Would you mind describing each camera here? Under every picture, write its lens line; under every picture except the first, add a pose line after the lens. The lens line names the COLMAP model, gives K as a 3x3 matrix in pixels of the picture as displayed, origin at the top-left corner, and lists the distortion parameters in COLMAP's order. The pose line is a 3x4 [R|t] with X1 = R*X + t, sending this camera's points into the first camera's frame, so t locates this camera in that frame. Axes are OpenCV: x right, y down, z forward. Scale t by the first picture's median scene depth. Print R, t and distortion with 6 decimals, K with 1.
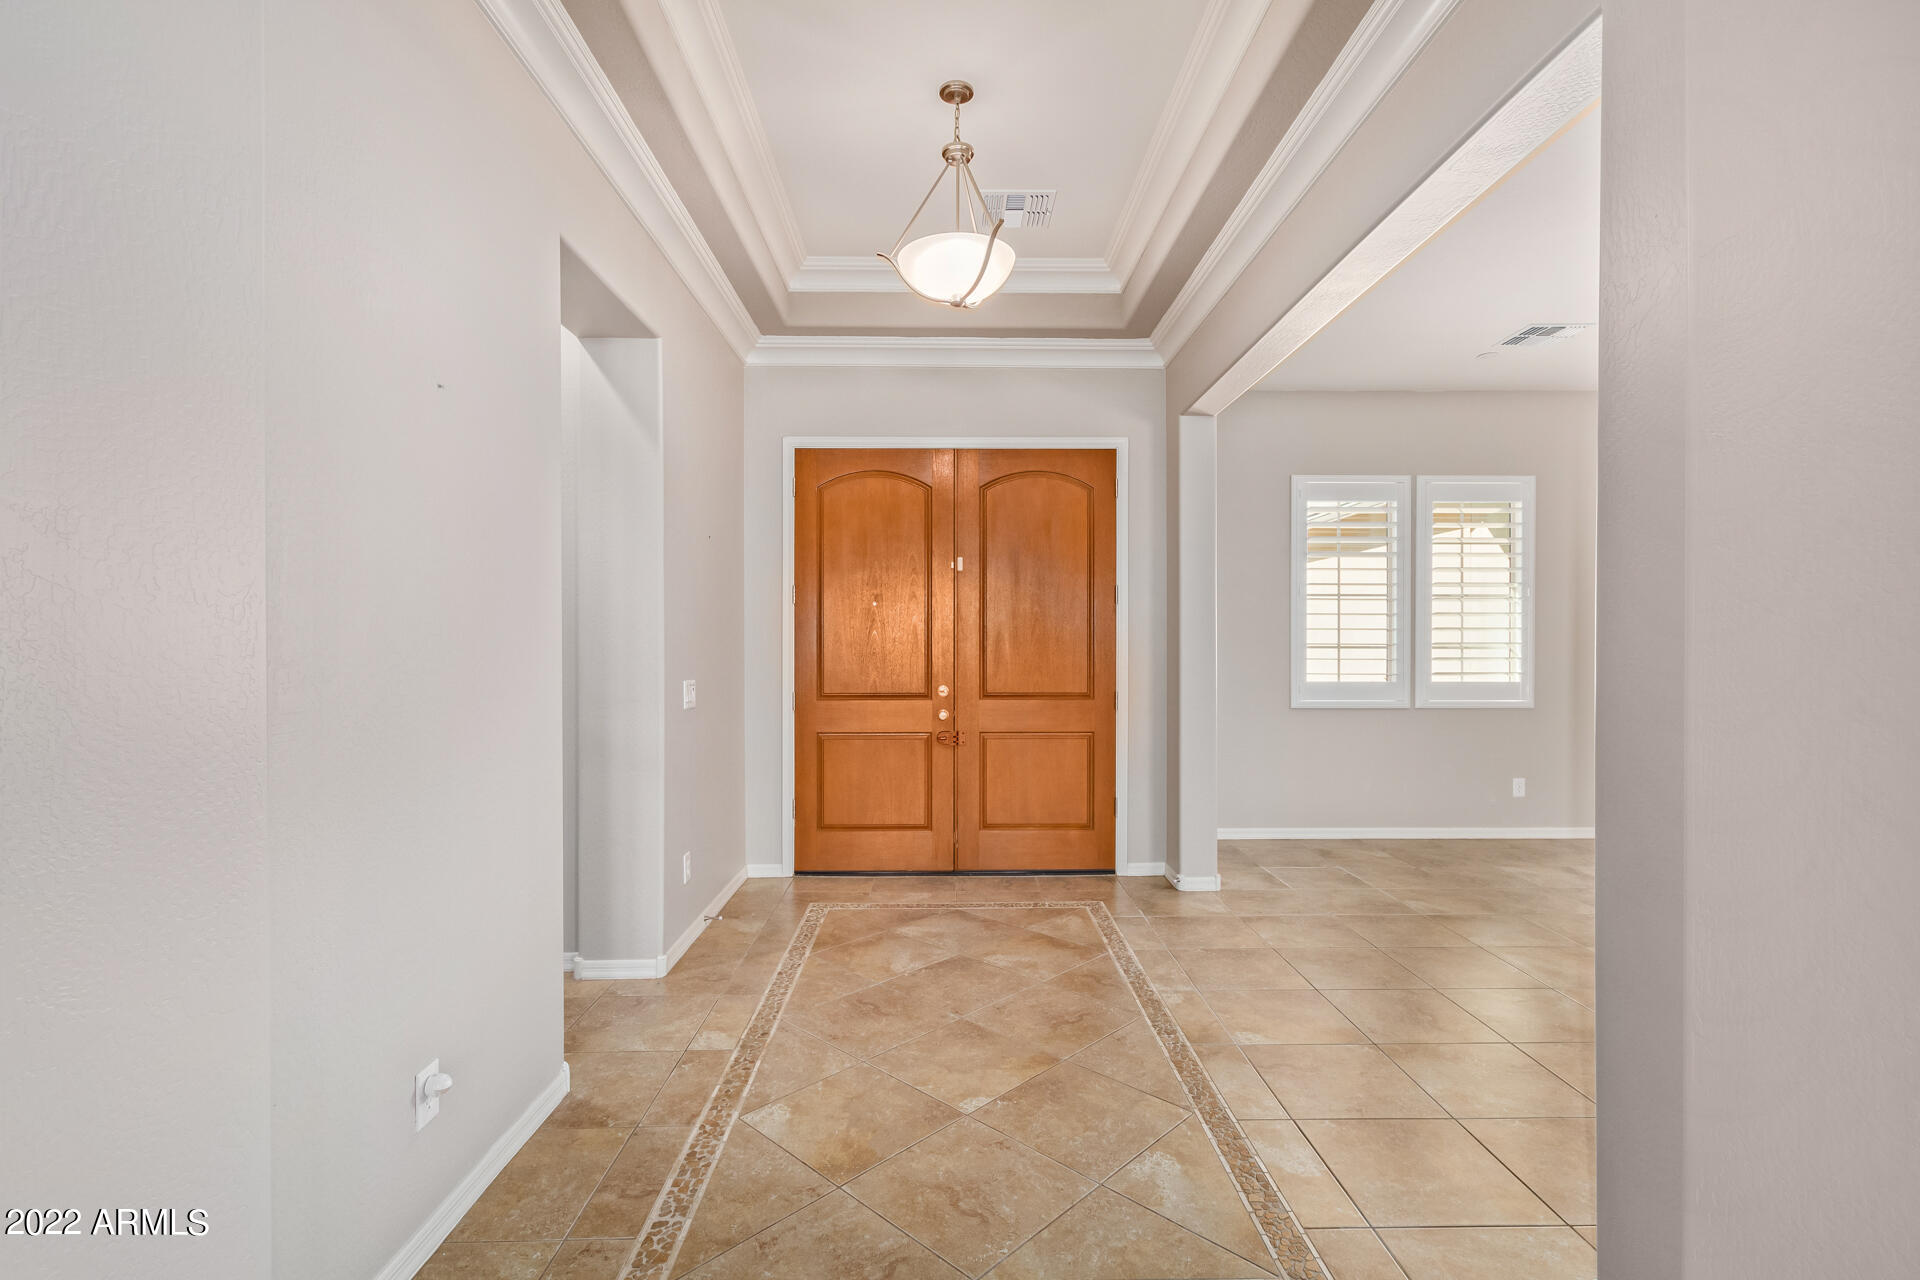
lens RADIAL K [[886.3, 0, 960.8], [0, 886.3, 645.8], [0, 0, 1]] dist [0.002756, 0.000361]
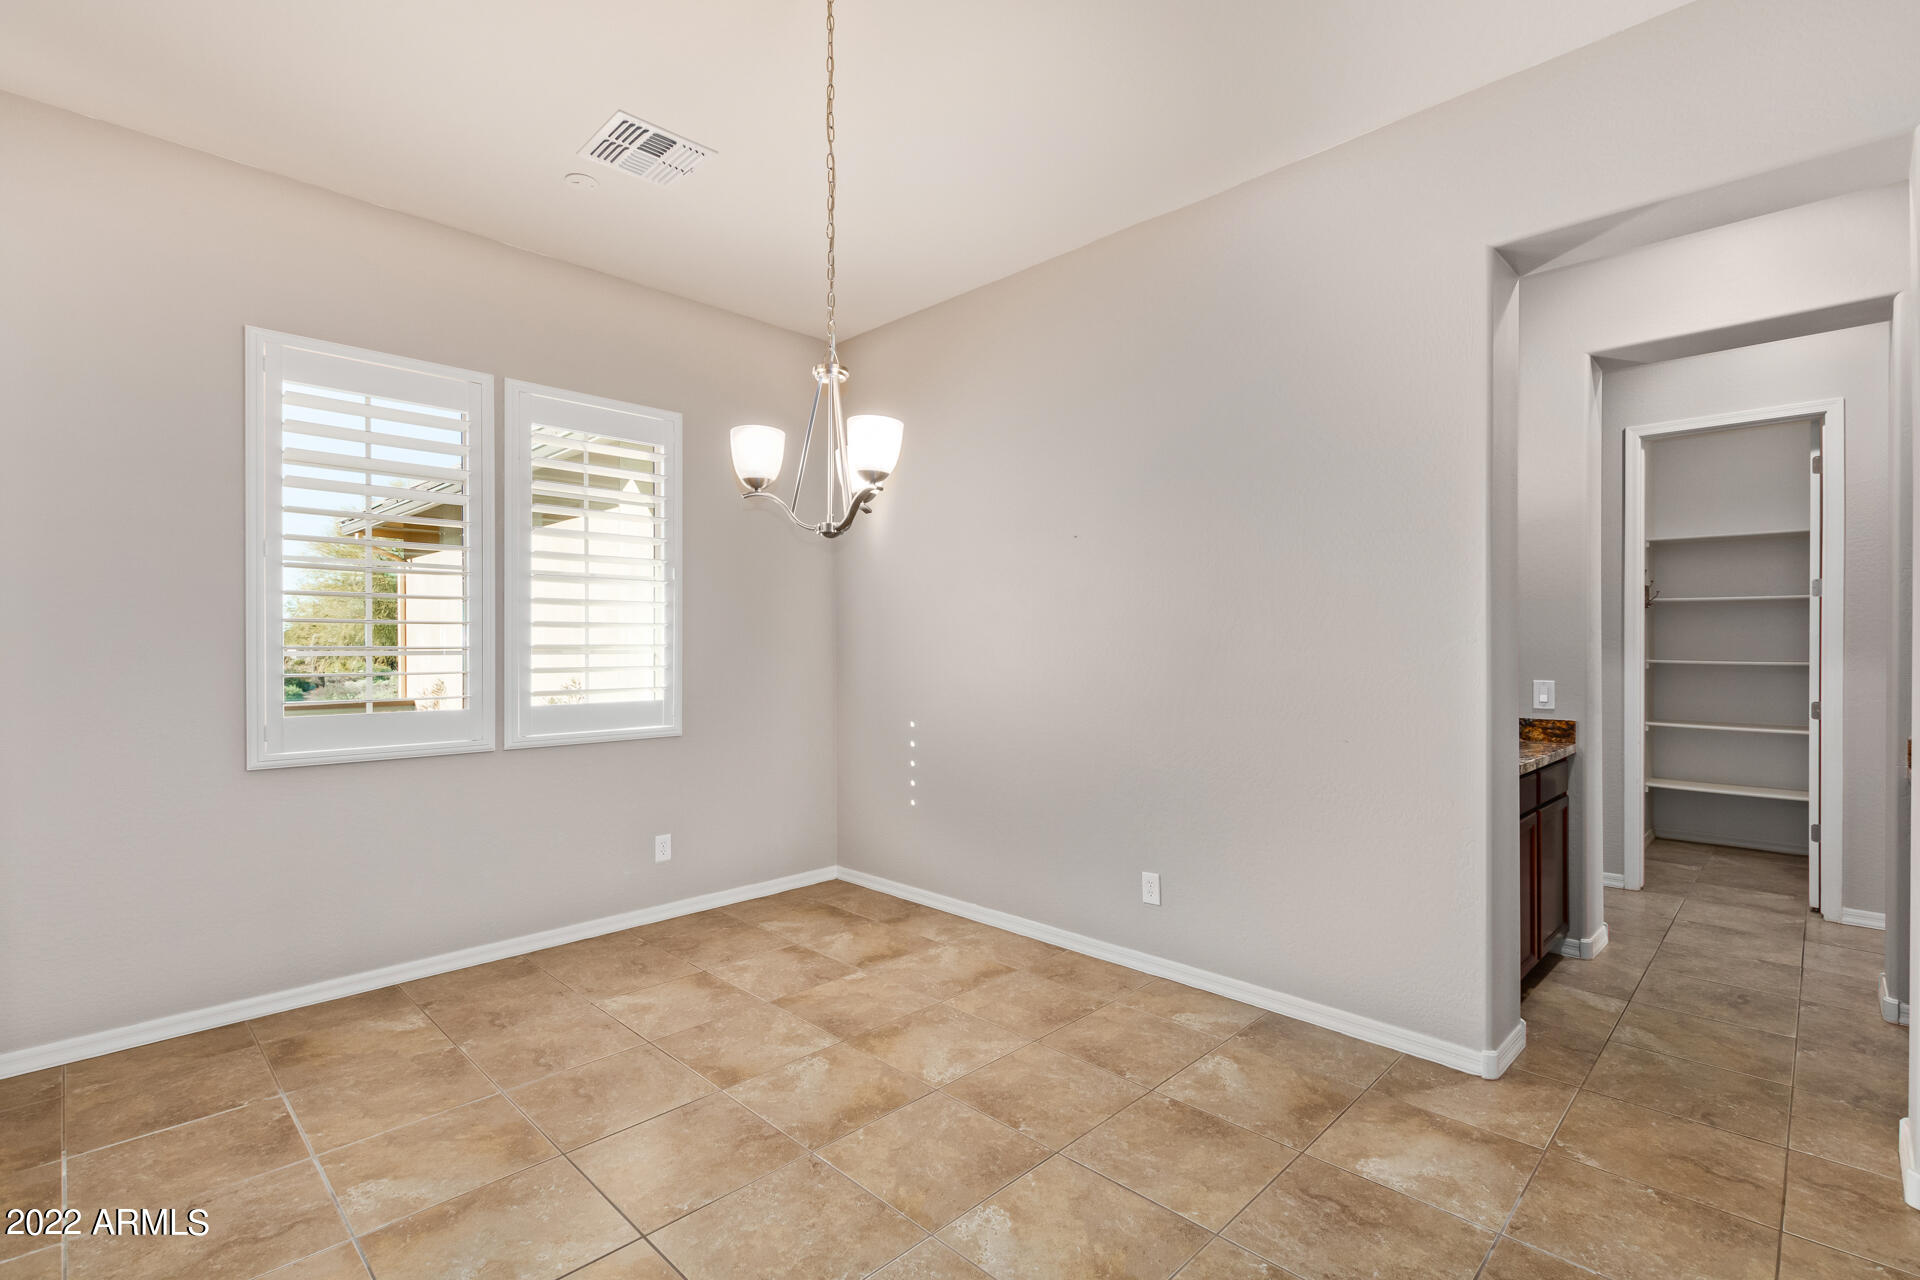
lens RADIAL K [[874.0, 0, 963.4], [0, 874.0, 647.6], [0, 0, 1]] dist [0.007976, -0.000269]
pose [[0.717855, -0.003535, 0.696184, 0.375986], [0.003040, 0.999993, 0.001942, -0.002196], [-0.696186, 0.000723, 0.717861, 0.395213]]
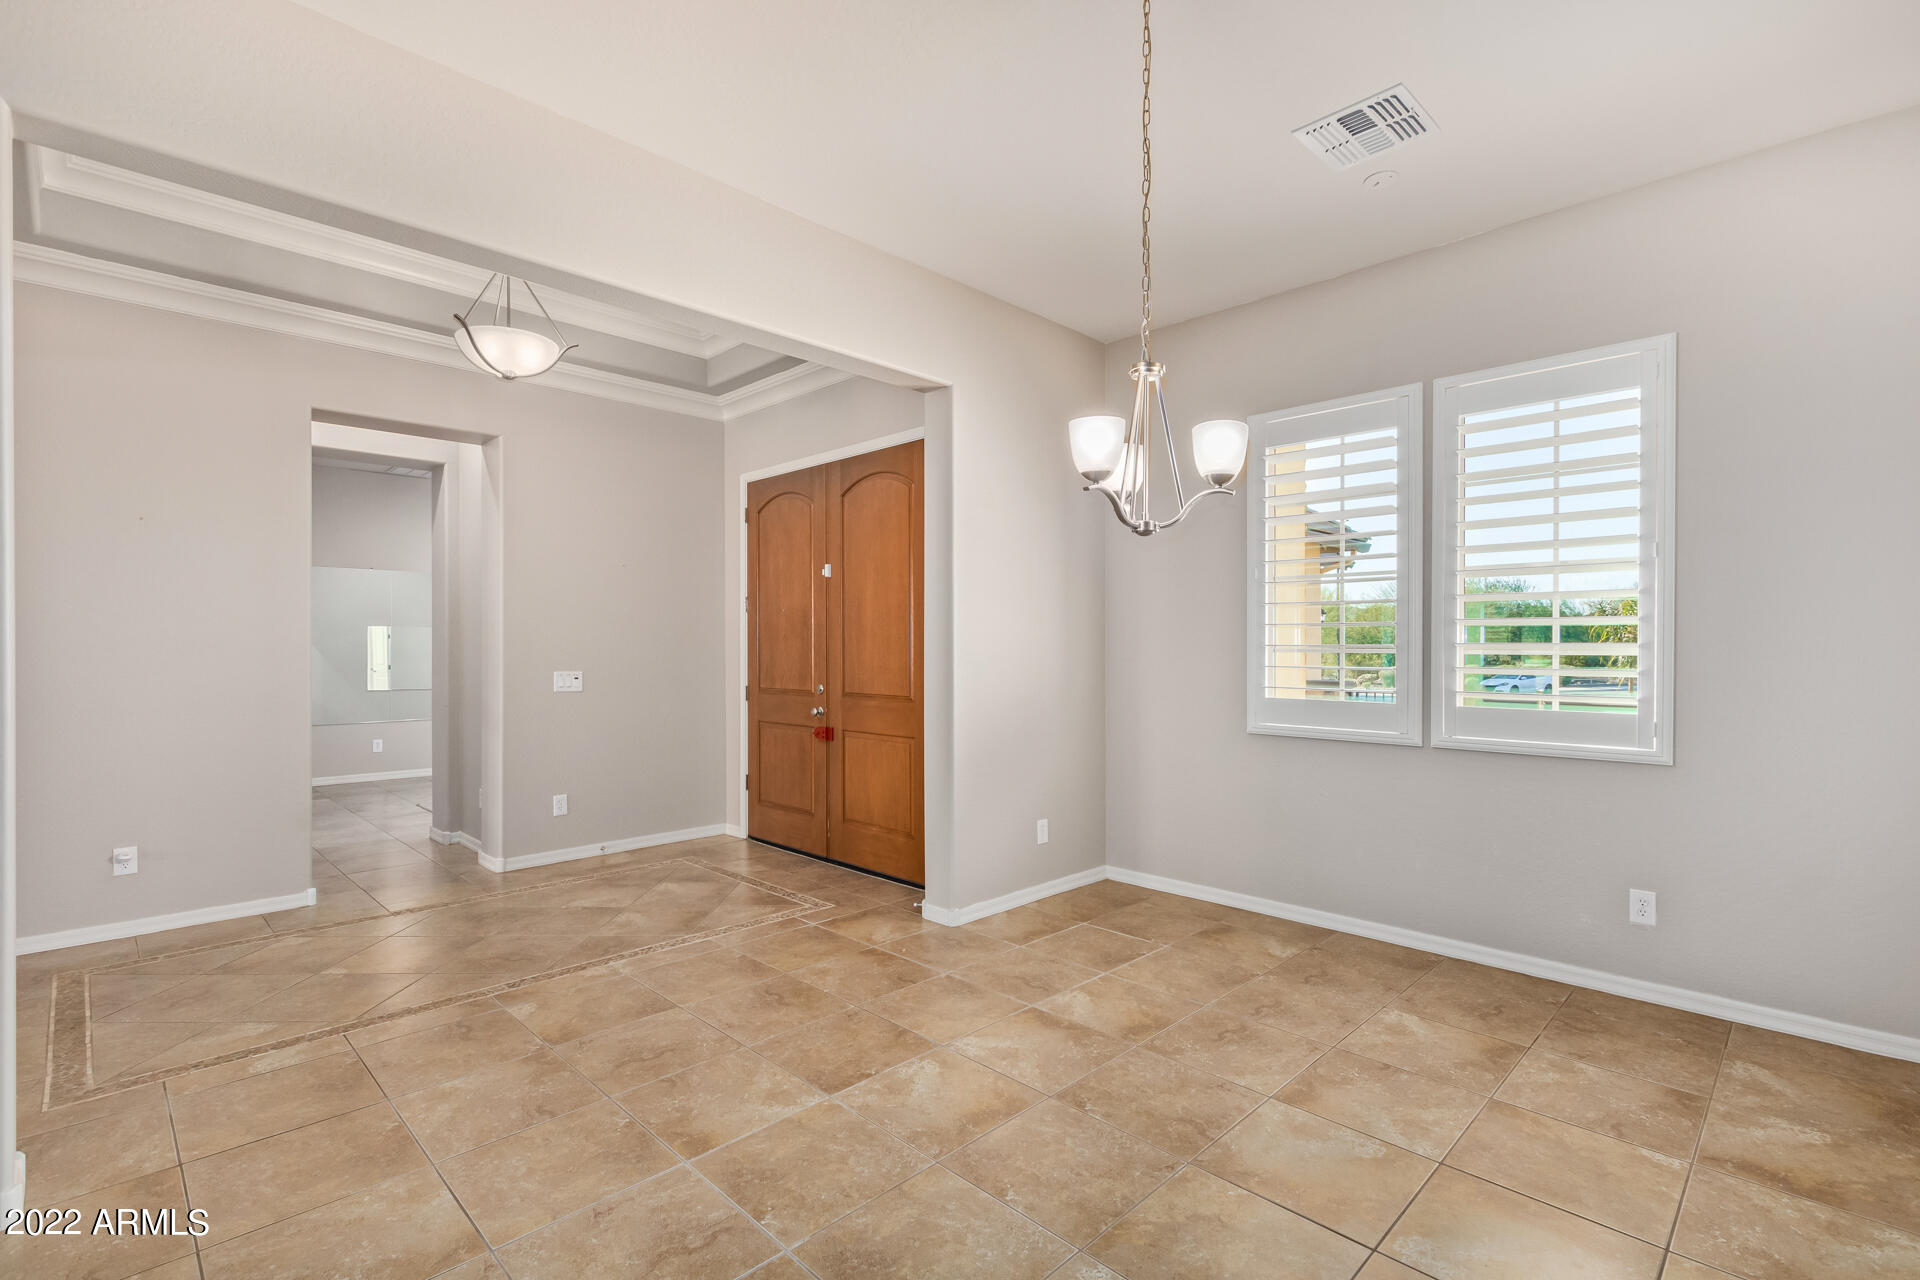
lens RADIAL K [[886.3, 0, 977.6], [0, 886.3, 652.9], [0, 0, 1]] dist [0.002253, -0.000355]
pose [[0.694001, 0.005399, -0.719954, 0.889030], [-0.003076, 0.999985, 0.004534, 0.001236], [0.719967, -0.000932, 0.694007, 0.388899]]
